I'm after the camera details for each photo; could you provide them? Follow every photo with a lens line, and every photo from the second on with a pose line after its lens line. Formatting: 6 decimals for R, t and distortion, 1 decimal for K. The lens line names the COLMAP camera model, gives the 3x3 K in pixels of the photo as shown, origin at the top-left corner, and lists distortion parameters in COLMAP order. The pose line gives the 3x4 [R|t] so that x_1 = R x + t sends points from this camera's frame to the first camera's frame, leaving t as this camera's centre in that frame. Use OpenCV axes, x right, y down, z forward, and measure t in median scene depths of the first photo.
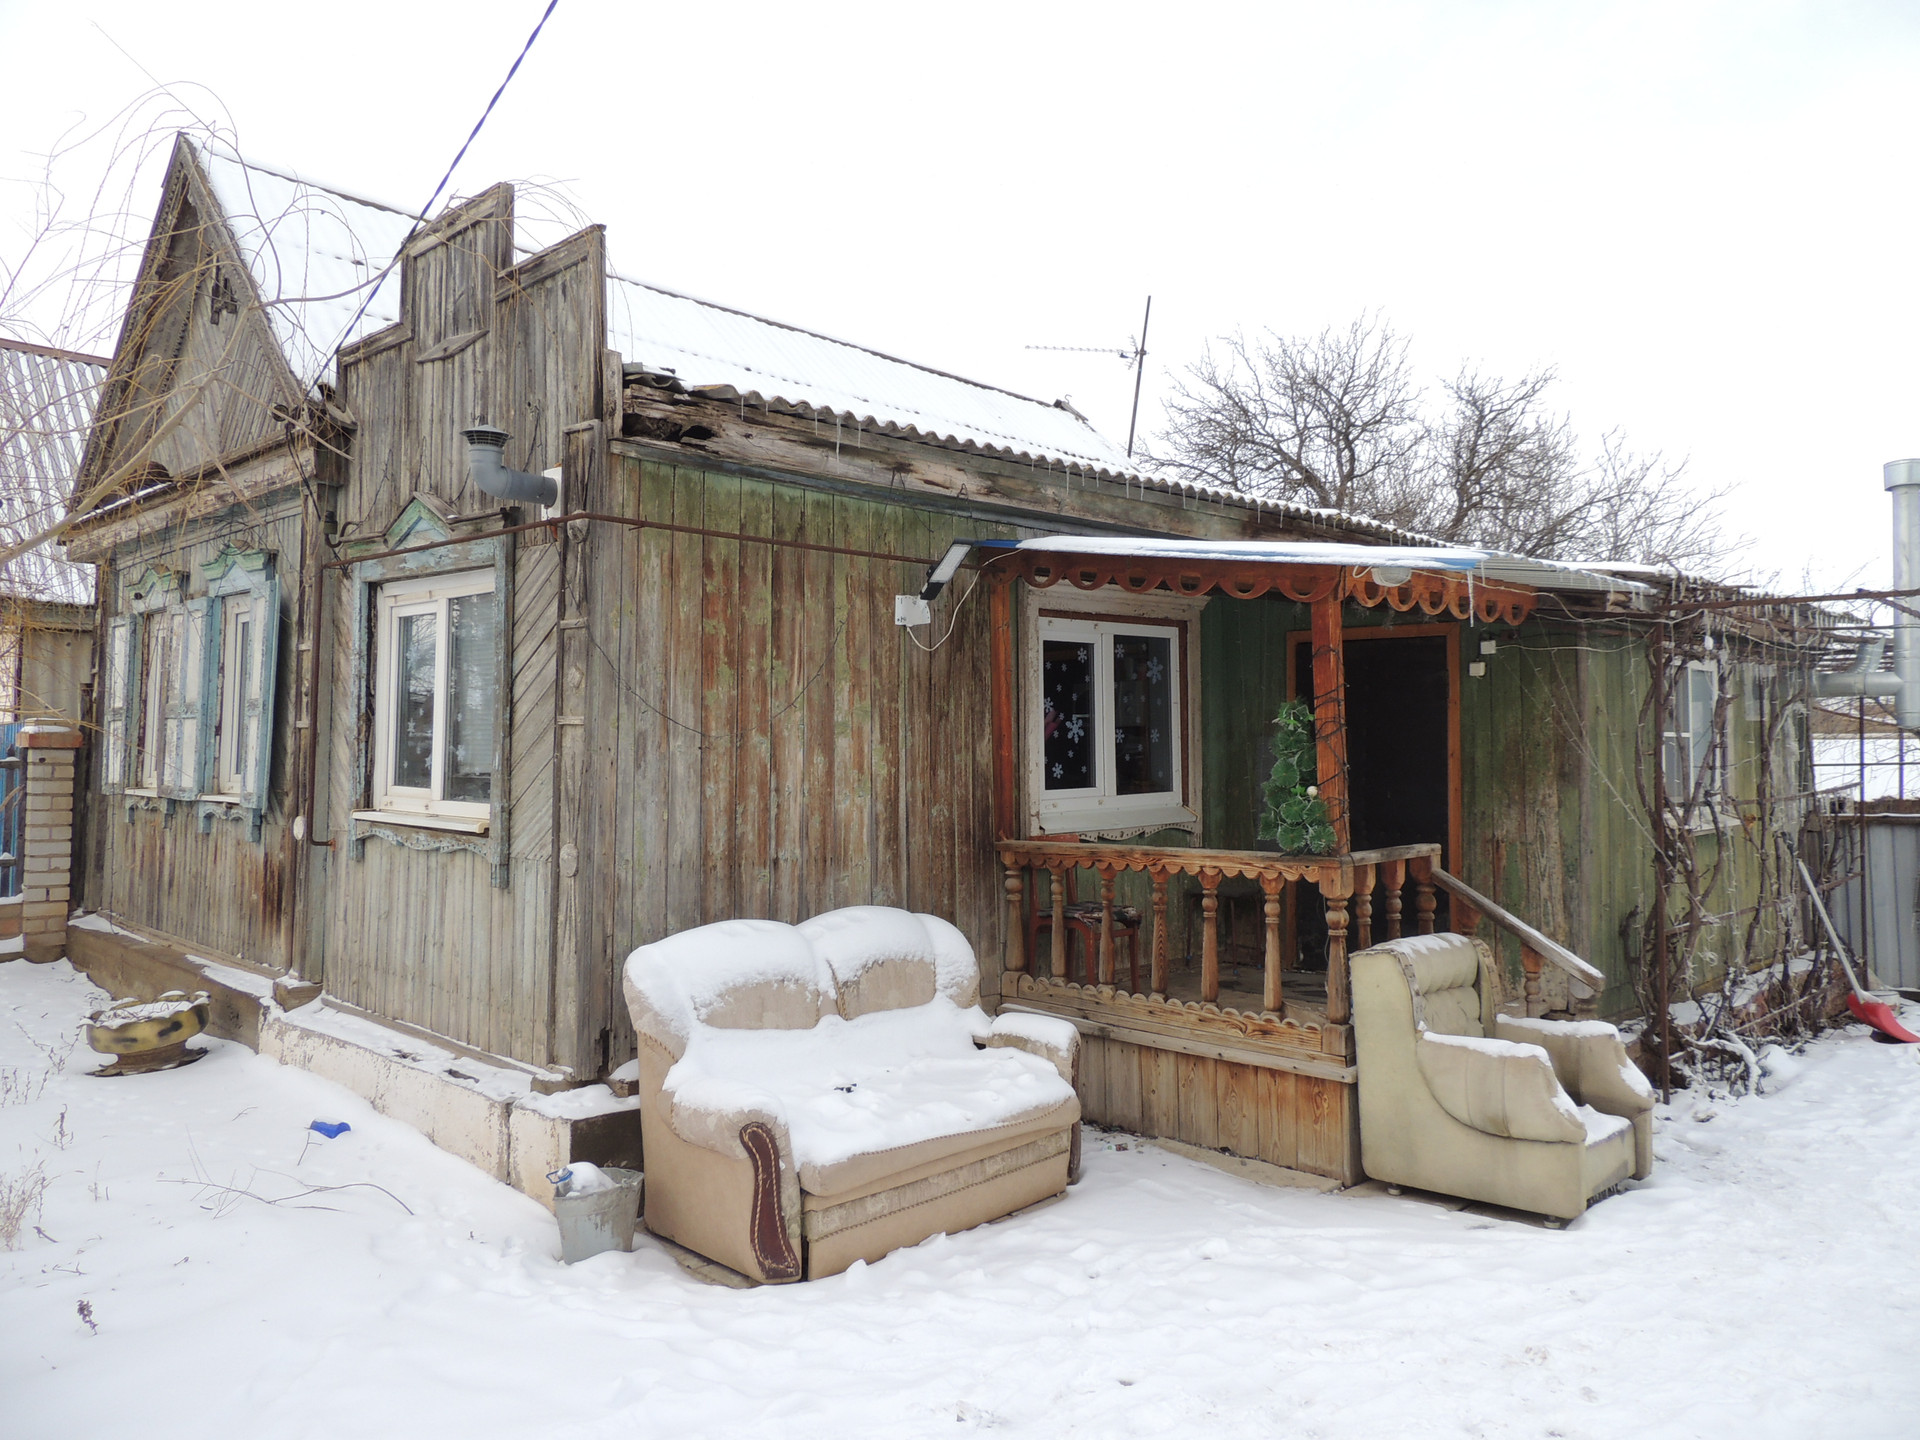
lens RADIAL K [[1363.2, 0, 962.4], [0, 1363.2, 727.7], [0, 0, 1]] dist [-0.028204, 0.010258]
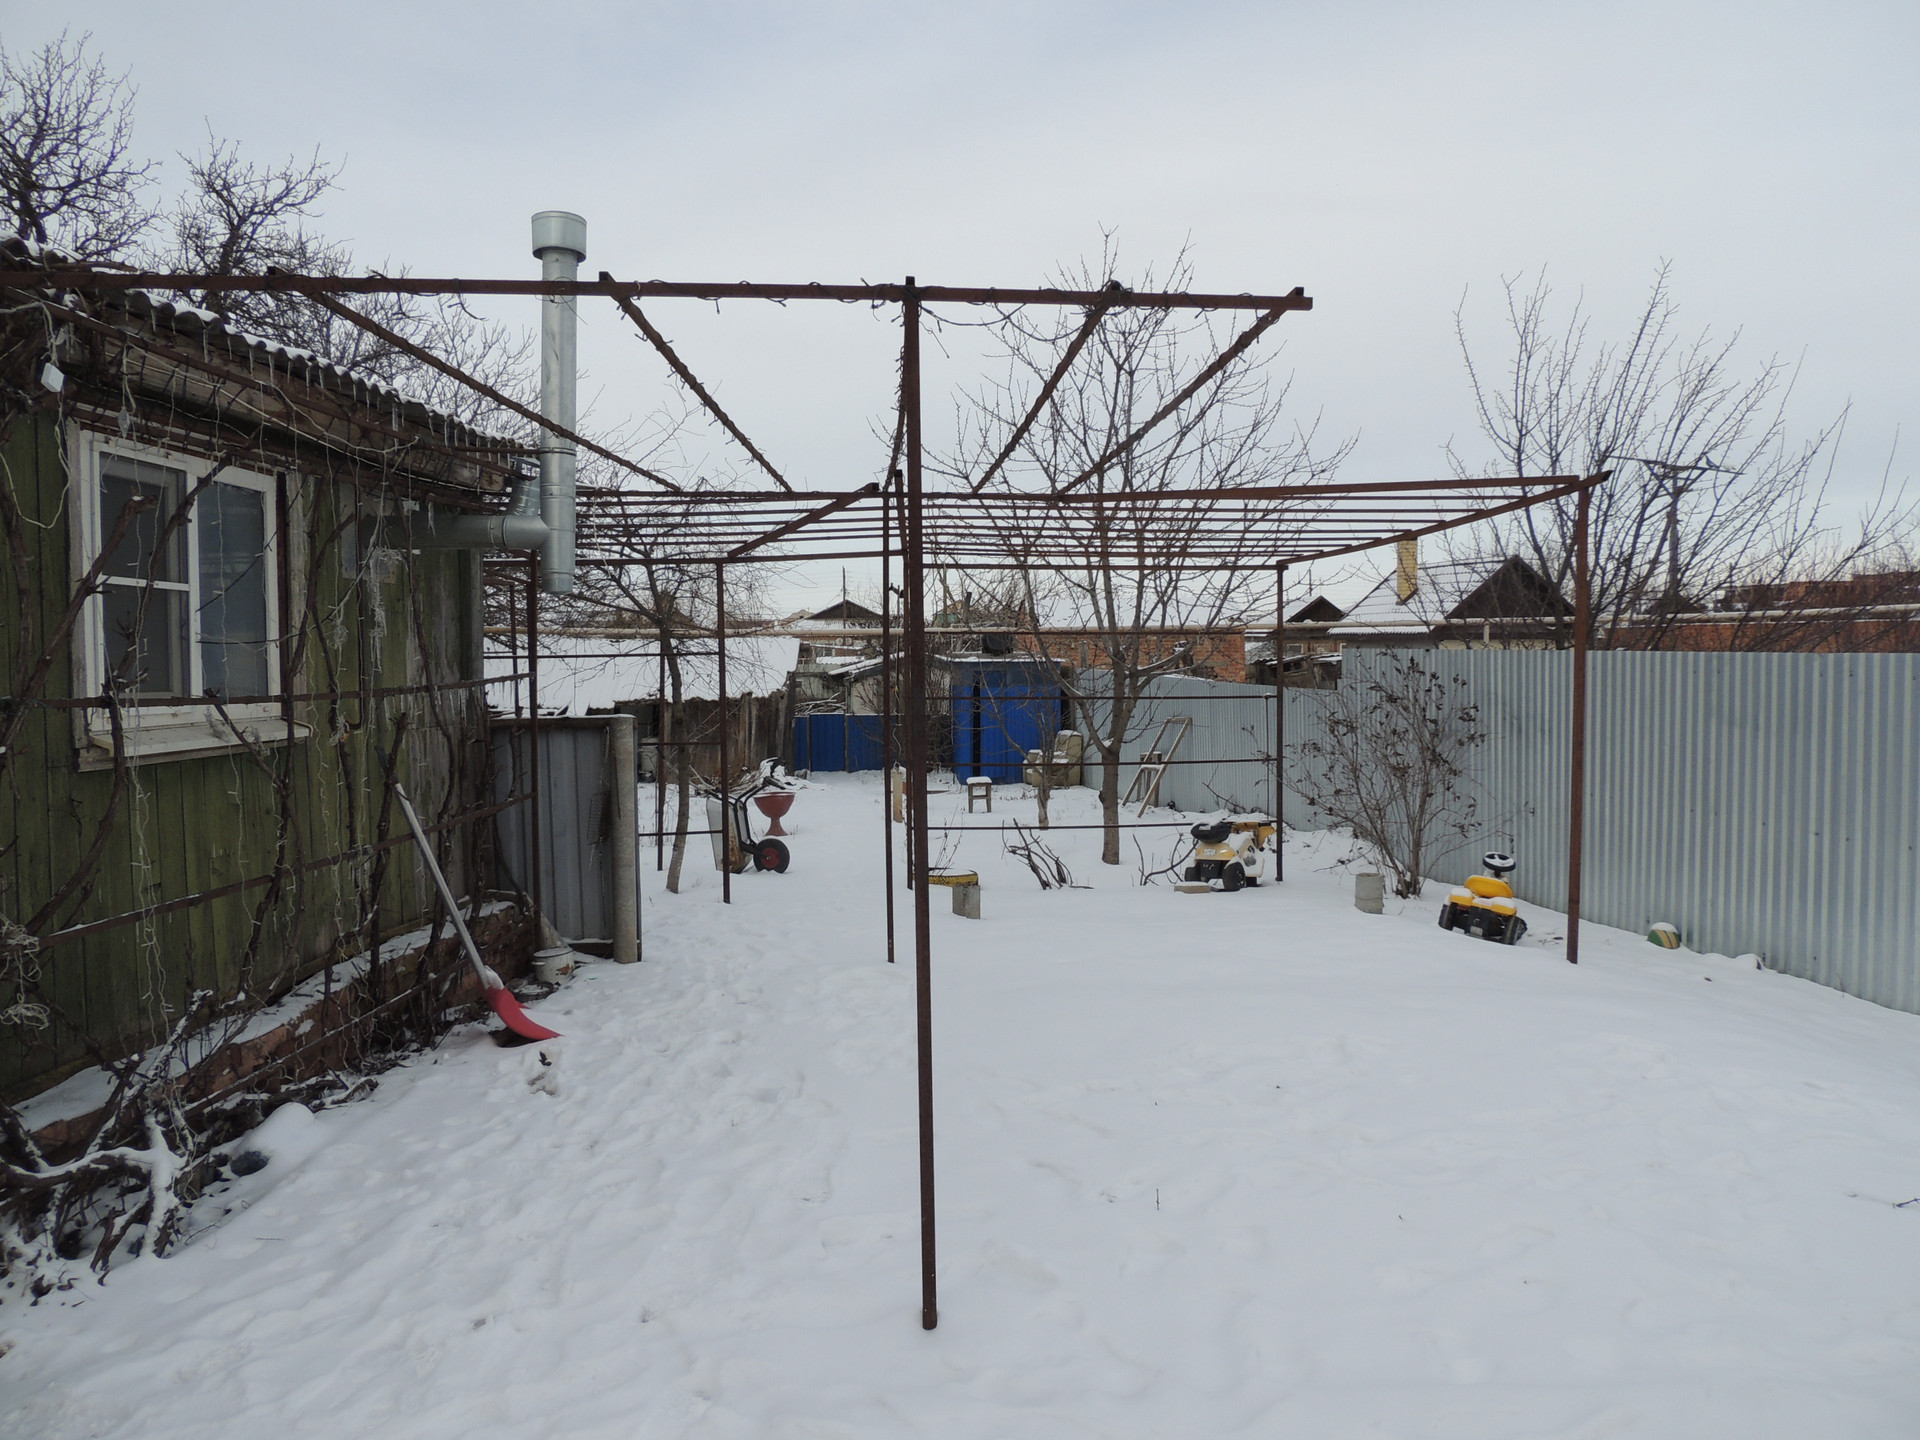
lens RADIAL K [[1363.2, 0, 958.8], [0, 1363.2, 723.3], [0, 0, 1]] dist [-0.028204, 0.010258]
pose [[0.729688, -0.022773, 0.683401, 0.503752], [-0.020529, 0.998265, 0.055185, 0.033151], [-0.683472, -0.054298, 0.727954, 0.453175]]
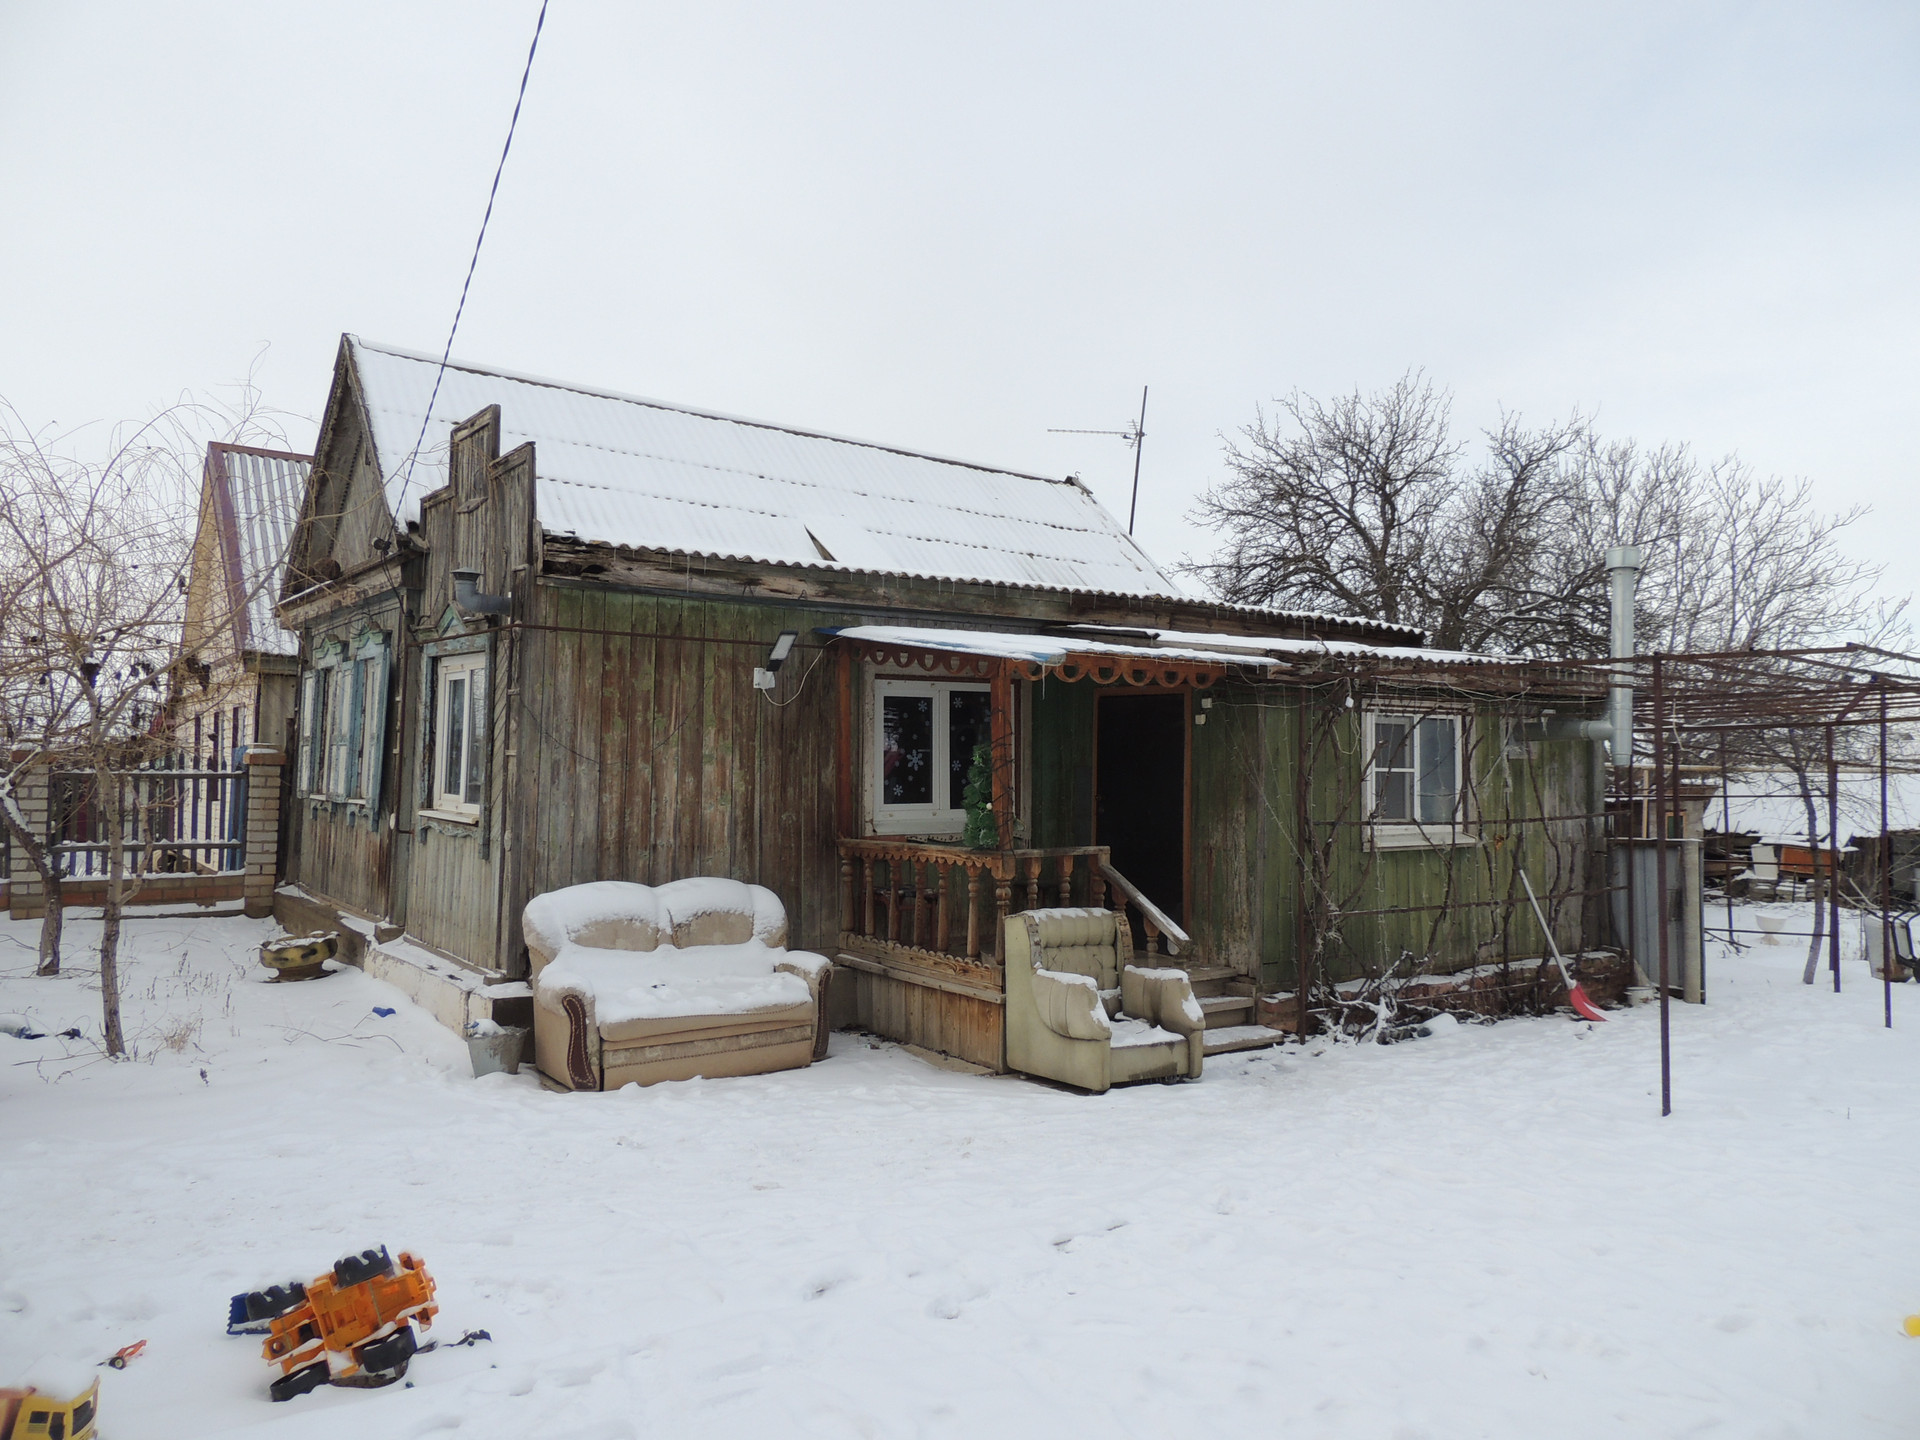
lens RADIAL K [[1363.2, 0, 958.3], [0, 1363.2, 733.4], [0, 0, 1]] dist [-0.028204, 0.010258]
pose [[0.985496, 0.008100, -0.169503, 0.442376], [-0.010071, 0.999891, -0.010768, -0.014524], [0.169398, 0.012319, 0.985471, -0.427021]]
